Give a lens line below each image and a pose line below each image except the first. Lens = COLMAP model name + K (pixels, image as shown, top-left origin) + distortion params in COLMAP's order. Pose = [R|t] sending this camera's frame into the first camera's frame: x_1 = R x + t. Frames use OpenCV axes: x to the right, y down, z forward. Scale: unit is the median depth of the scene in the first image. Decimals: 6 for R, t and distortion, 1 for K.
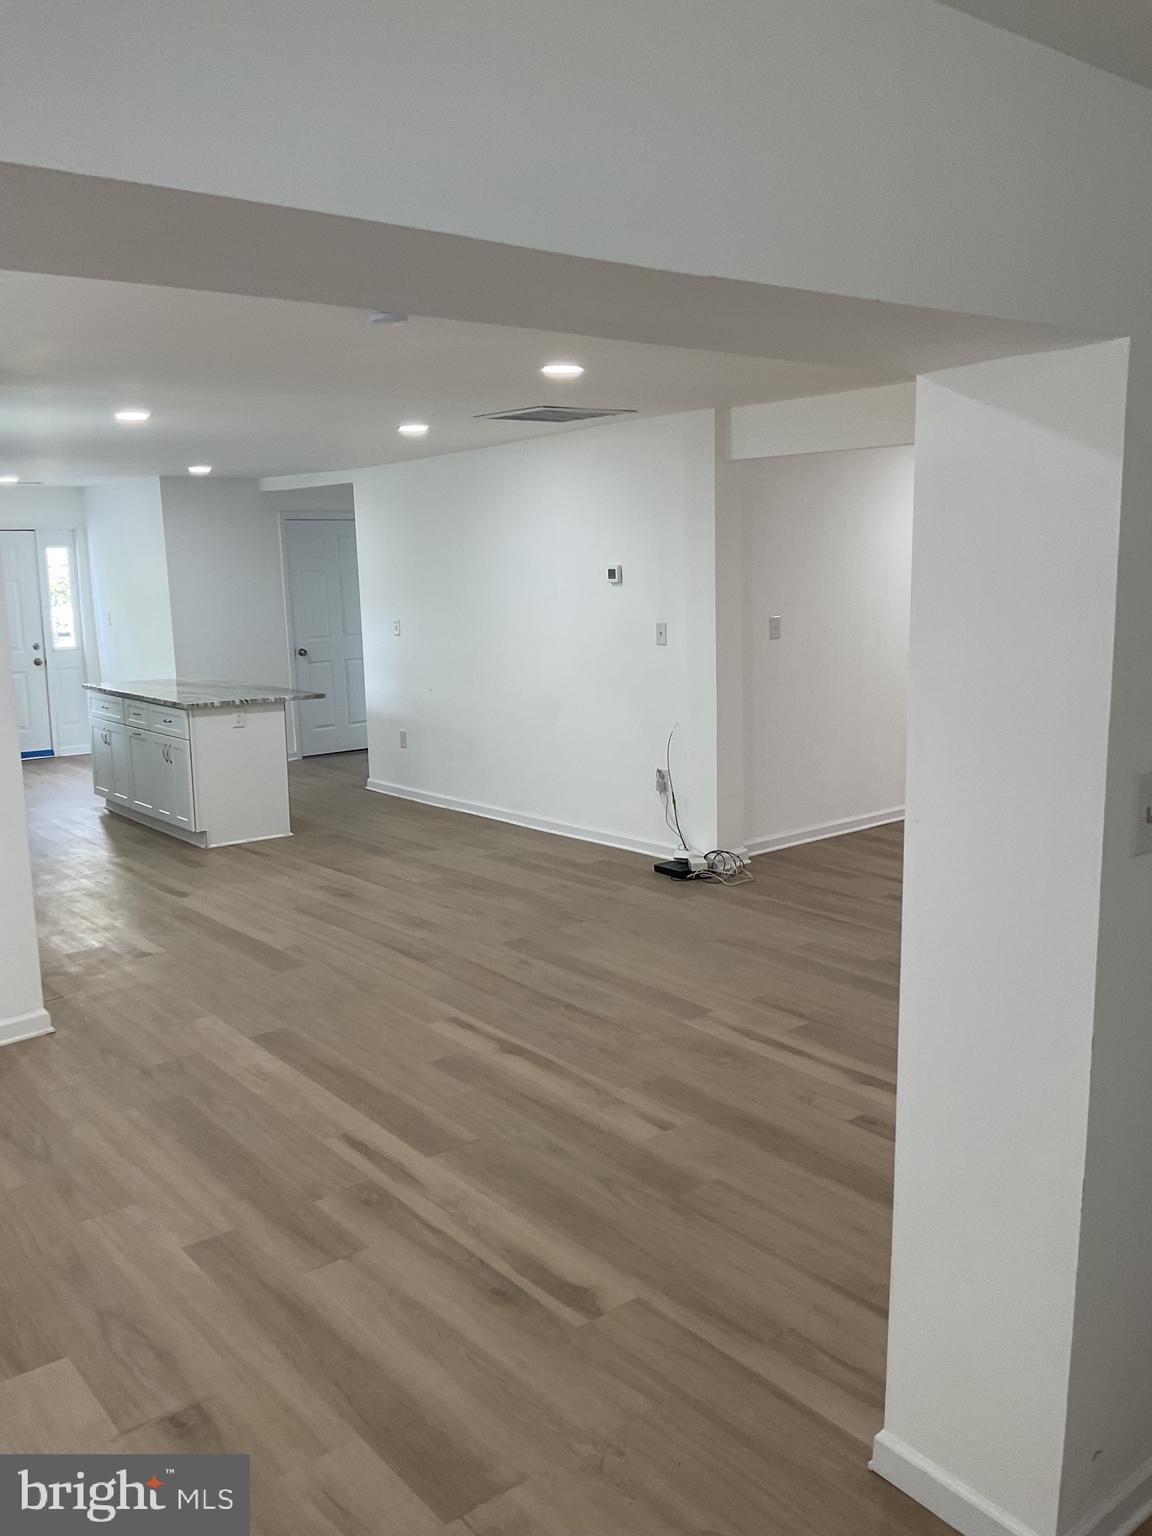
lens RADIAL K [[1267.2, 0, 578.2], [0, 1267.2, 772.5], [0, 0, 1]] dist [0.031685, -0.041999]
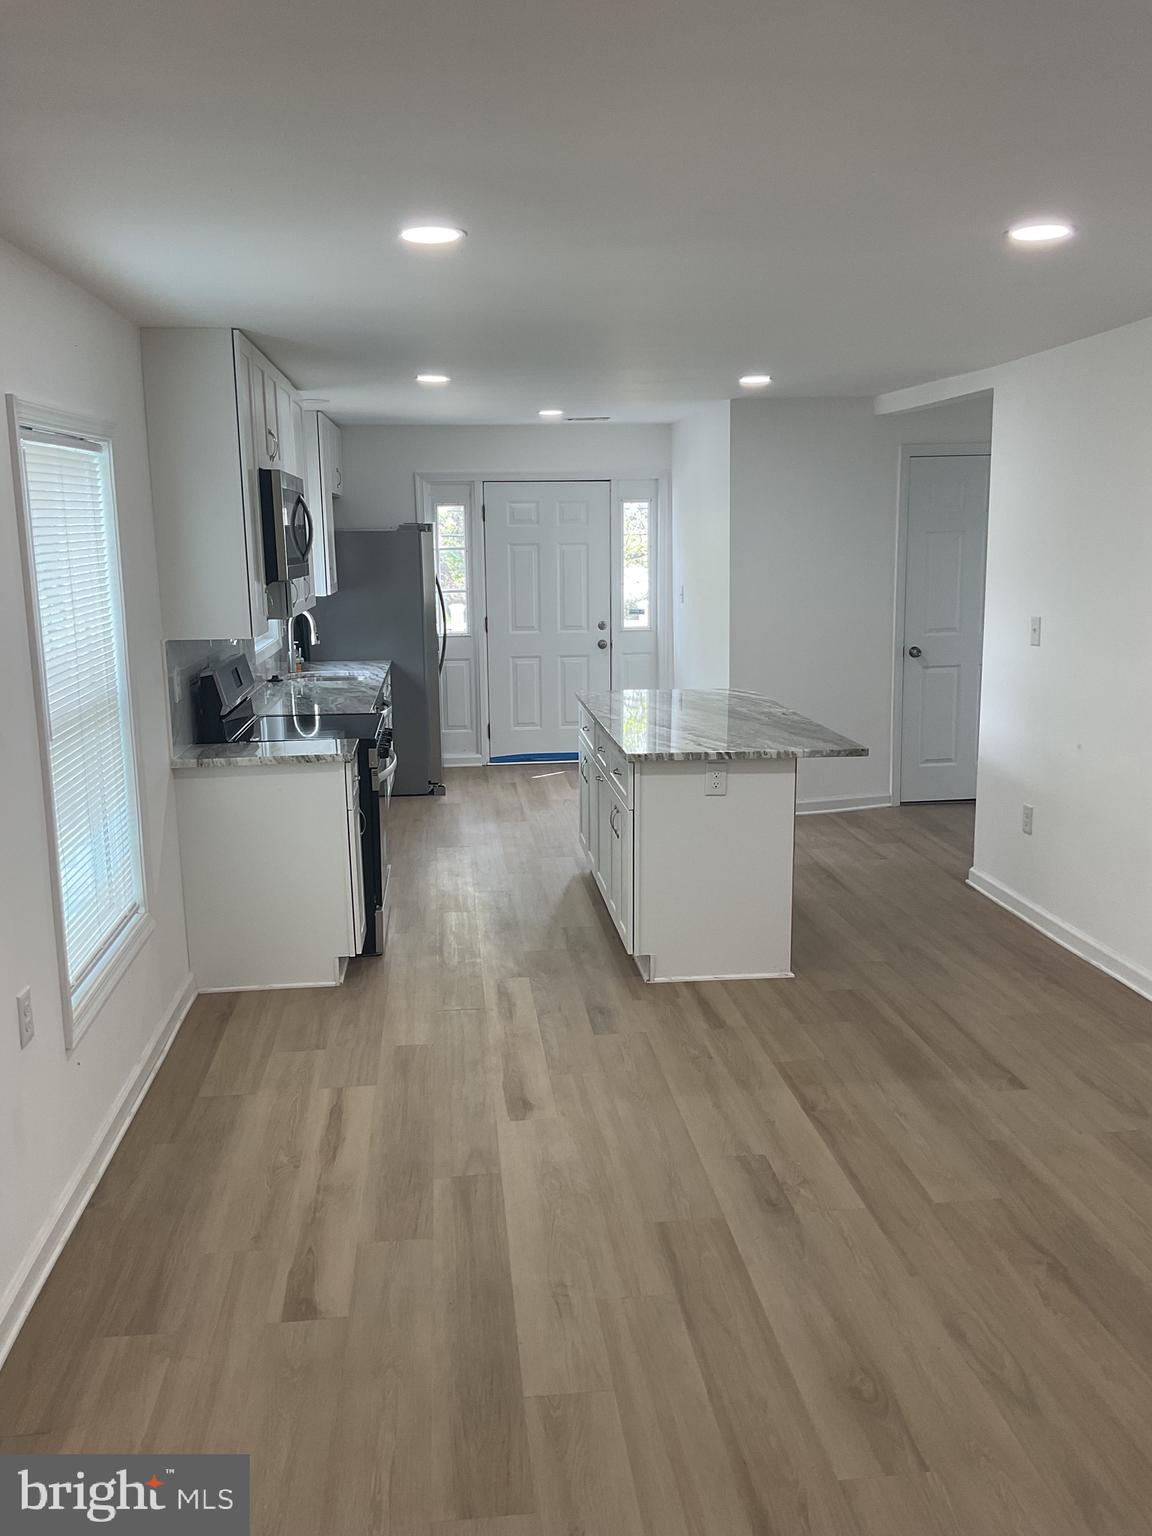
lens RADIAL K [[1267.2, 0, 573.2], [0, 1267.2, 774.5], [0, 0, 1]] dist [0.031685, -0.041999]
pose [[0.843904, 0.104475, -0.526224, -0.006984], [-0.086359, 0.994518, 0.058954, -0.074970], [0.529498, -0.004308, 0.848300, 0.448675]]
